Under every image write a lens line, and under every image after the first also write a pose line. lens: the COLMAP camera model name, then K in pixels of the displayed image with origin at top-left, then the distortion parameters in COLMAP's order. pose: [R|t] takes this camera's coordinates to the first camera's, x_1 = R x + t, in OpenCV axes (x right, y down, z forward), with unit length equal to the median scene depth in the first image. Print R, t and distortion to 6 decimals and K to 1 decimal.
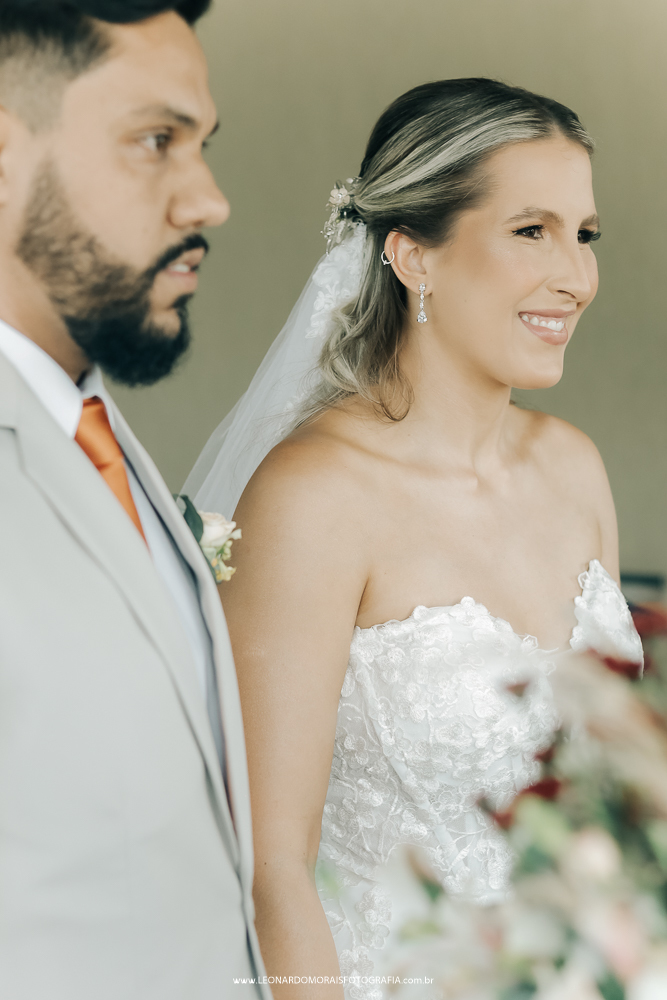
lens RADIAL K [[1398.8, 0, 333.5], [0, 1398.8, 500.0], [0, 0, 1]] dist [-0.137878, 0.026211]
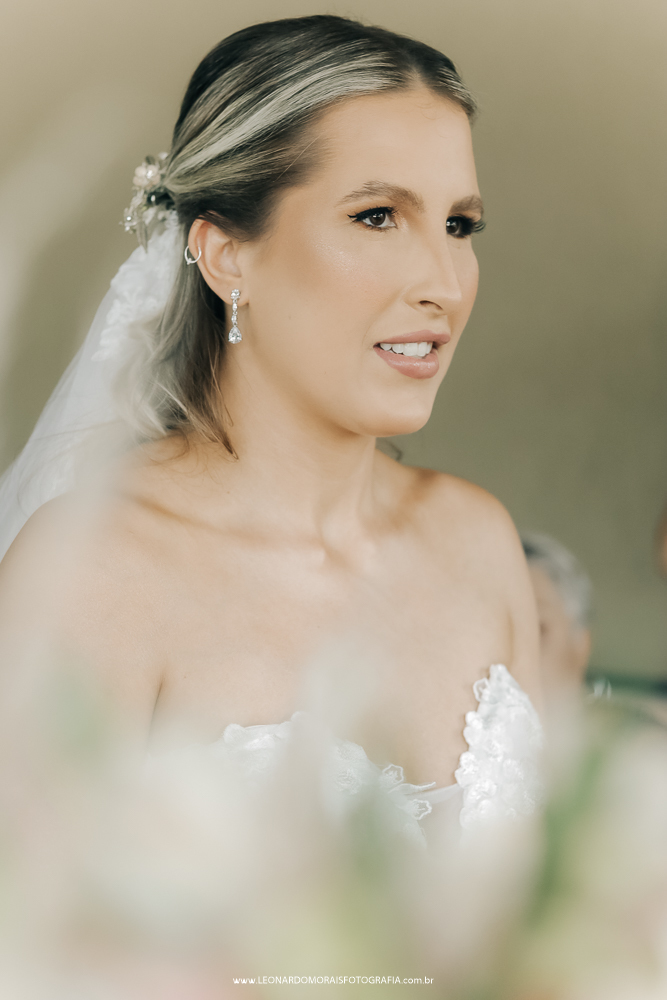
lens RADIAL K [[1398.8, 0, 333.5], [0, 1398.8, 500.0], [0, 0, 1]] dist [-0.137878, 0.026211]
pose [[0.997091, 0.024274, -0.072256, 0.172712], [-0.026574, 0.999165, -0.031040, -0.022300], [0.071443, 0.032870, 0.996903, 0.273172]]
